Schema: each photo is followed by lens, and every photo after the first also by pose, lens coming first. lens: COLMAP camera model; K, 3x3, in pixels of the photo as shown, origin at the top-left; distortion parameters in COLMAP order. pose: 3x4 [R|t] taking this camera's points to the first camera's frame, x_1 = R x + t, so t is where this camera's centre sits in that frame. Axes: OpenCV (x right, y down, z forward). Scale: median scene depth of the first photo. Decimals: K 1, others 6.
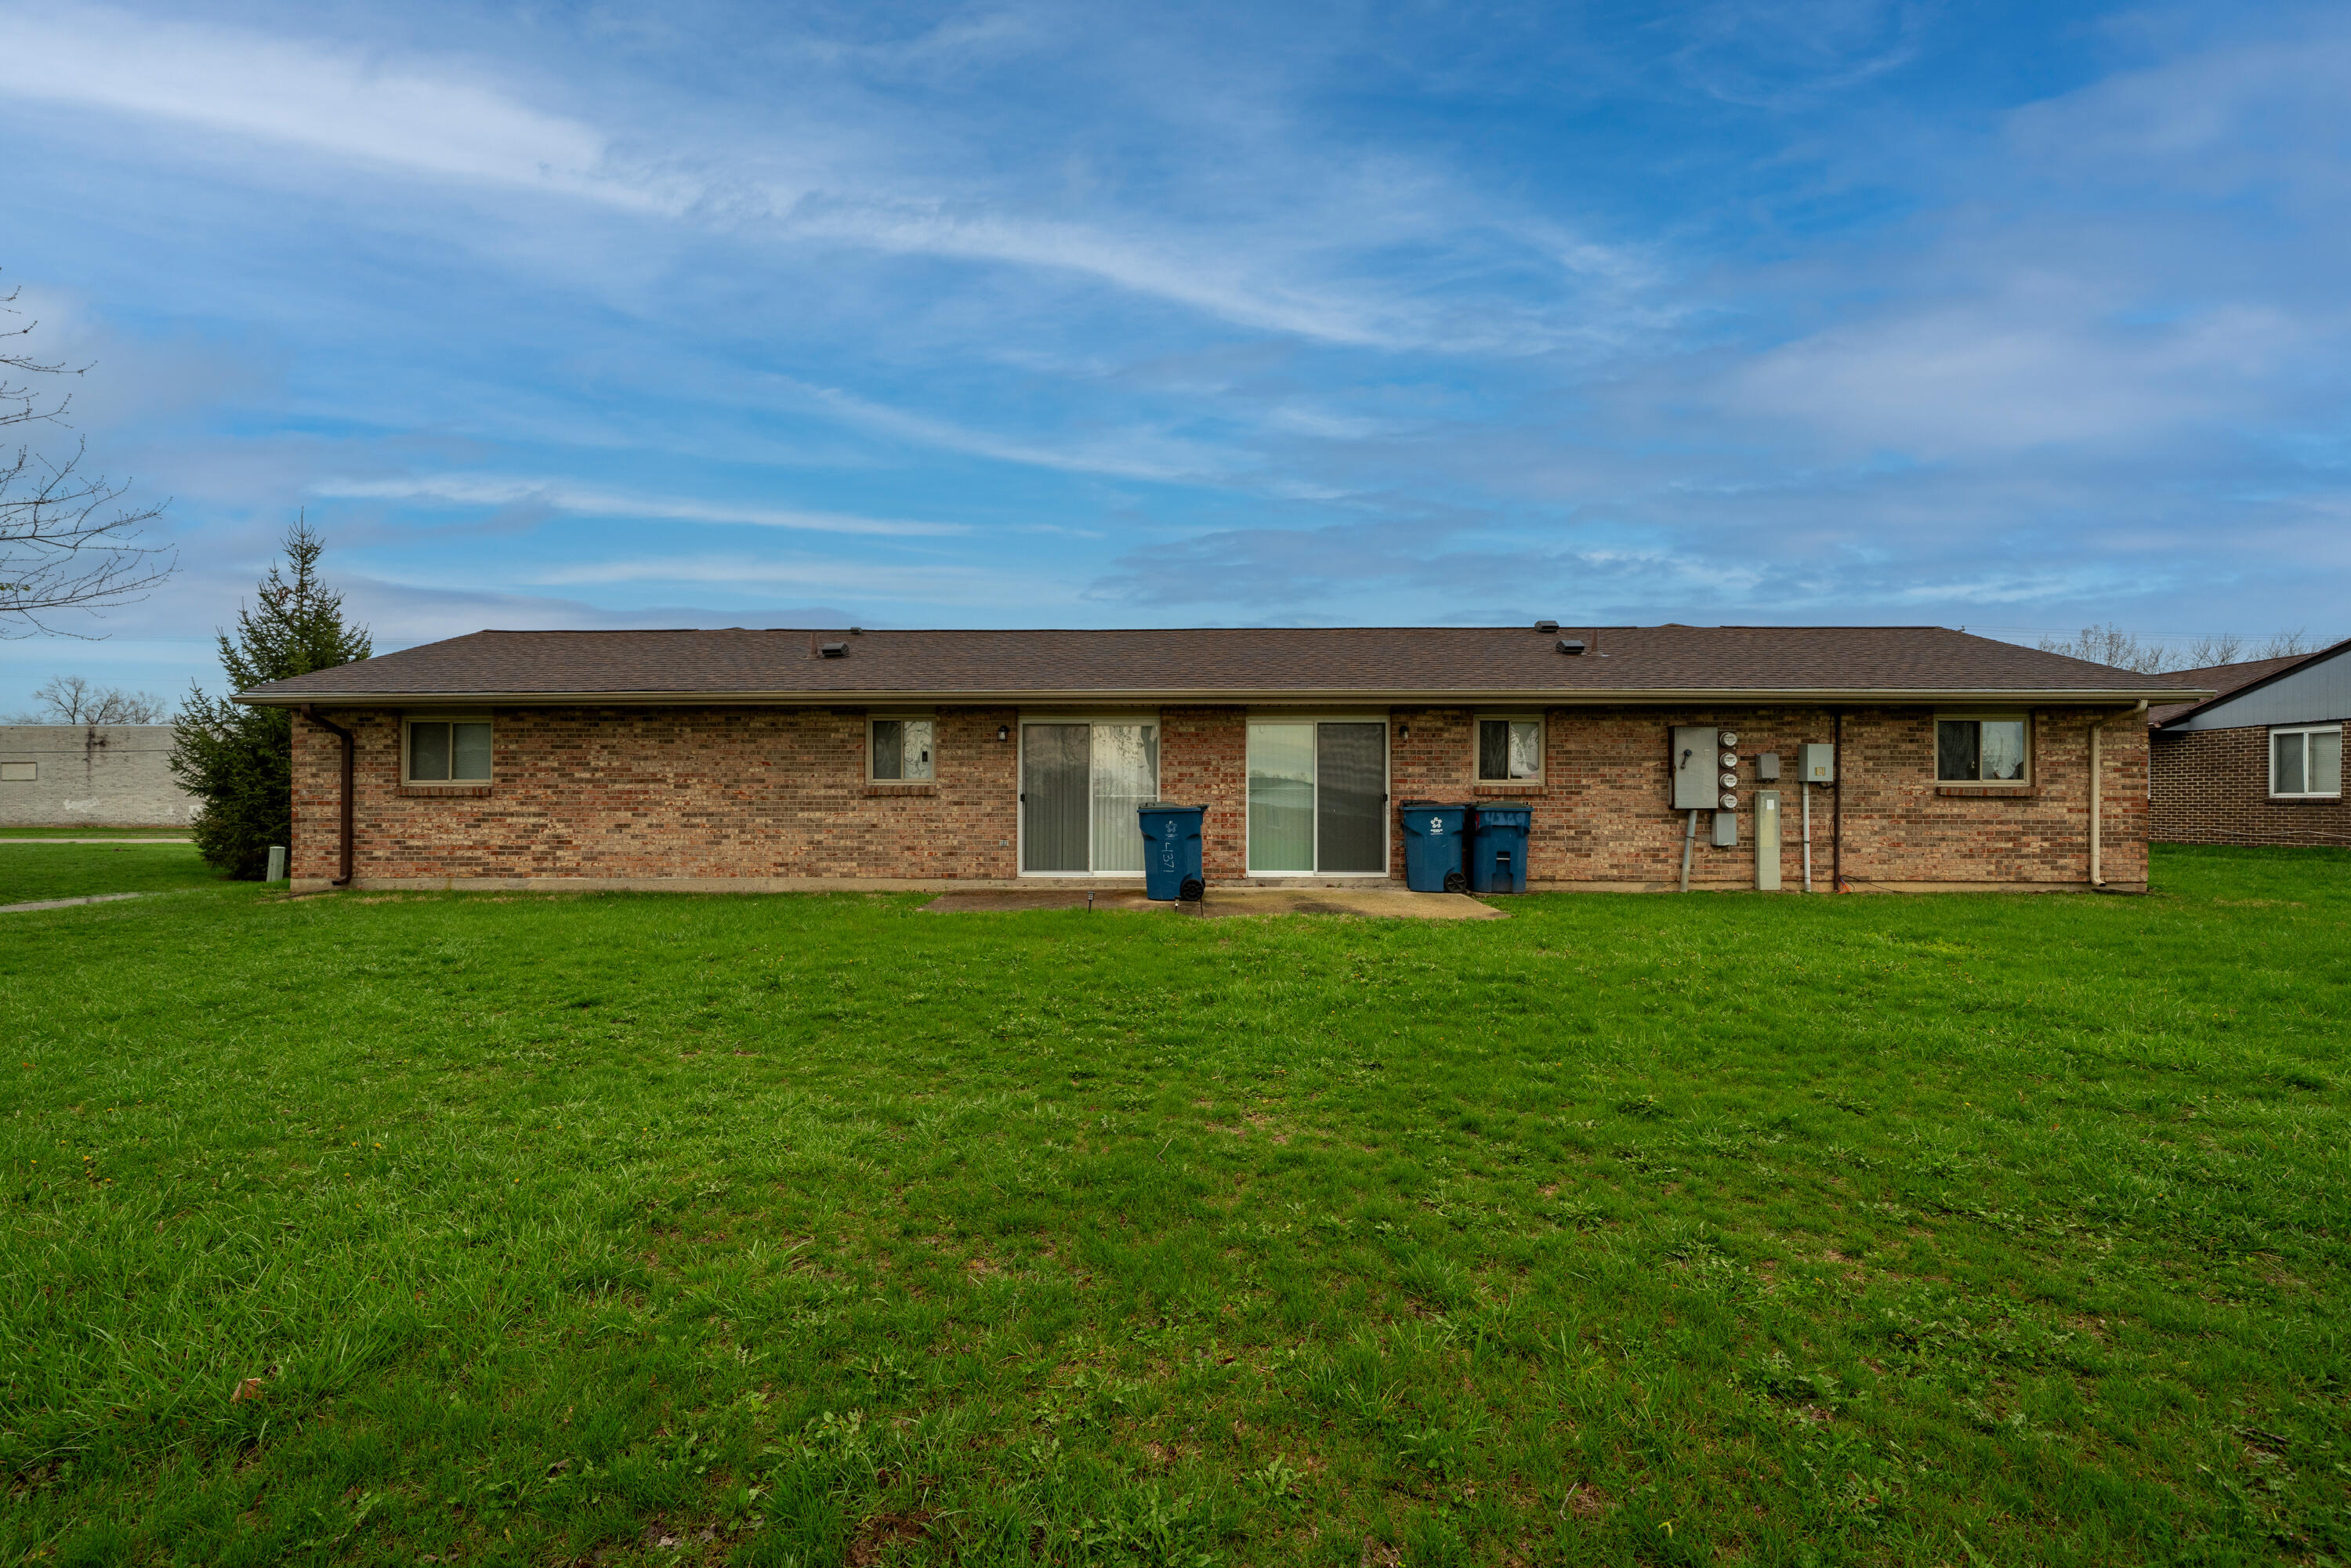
lens RADIAL K [[1033.8, 0, 1175.3], [0, 1033.8, 805.6], [0, 0, 1]] dist [0.001083, 0.000012]
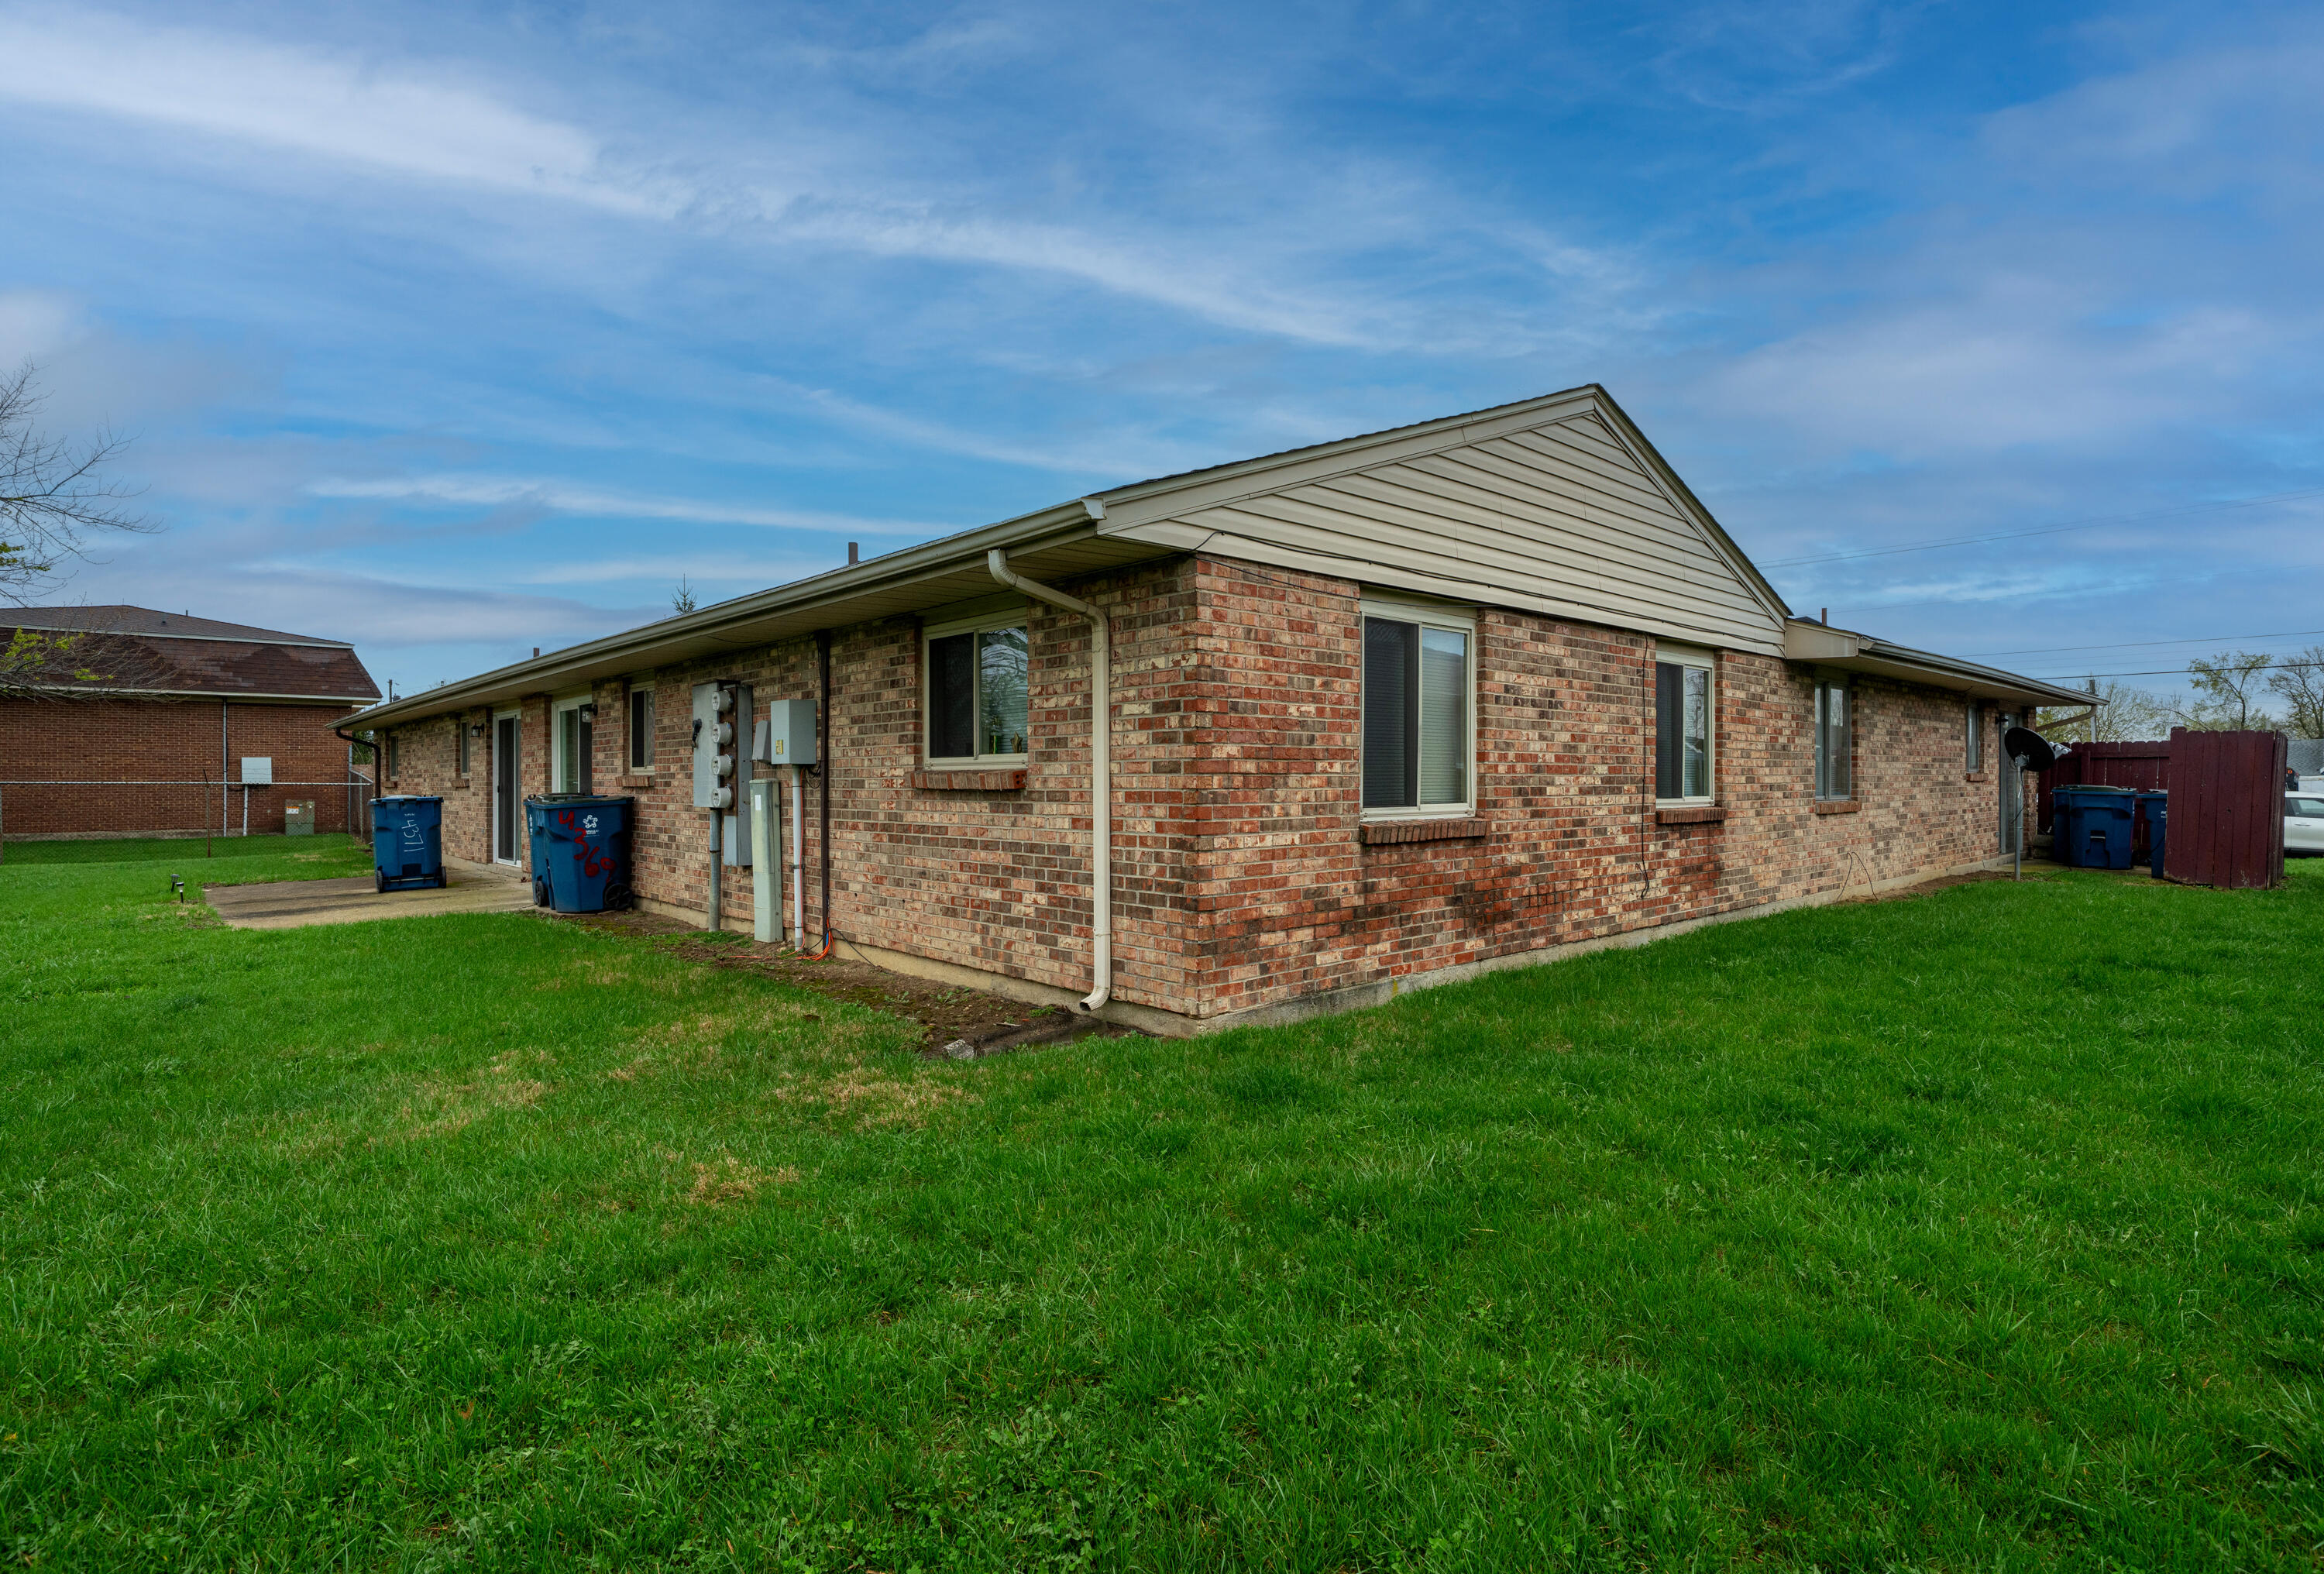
lens RADIAL K [[1161.7, 0, 1163.5], [0, 1161.7, 791.4], [0, 0, 1]] dist [-0.000920, 0.001377]
pose [[0.685888, 0.001569, -0.727705, 1.235747], [0.010660, 0.999869, 0.012203, -0.013809], [0.727629, -0.016127, 0.685782, 0.698035]]
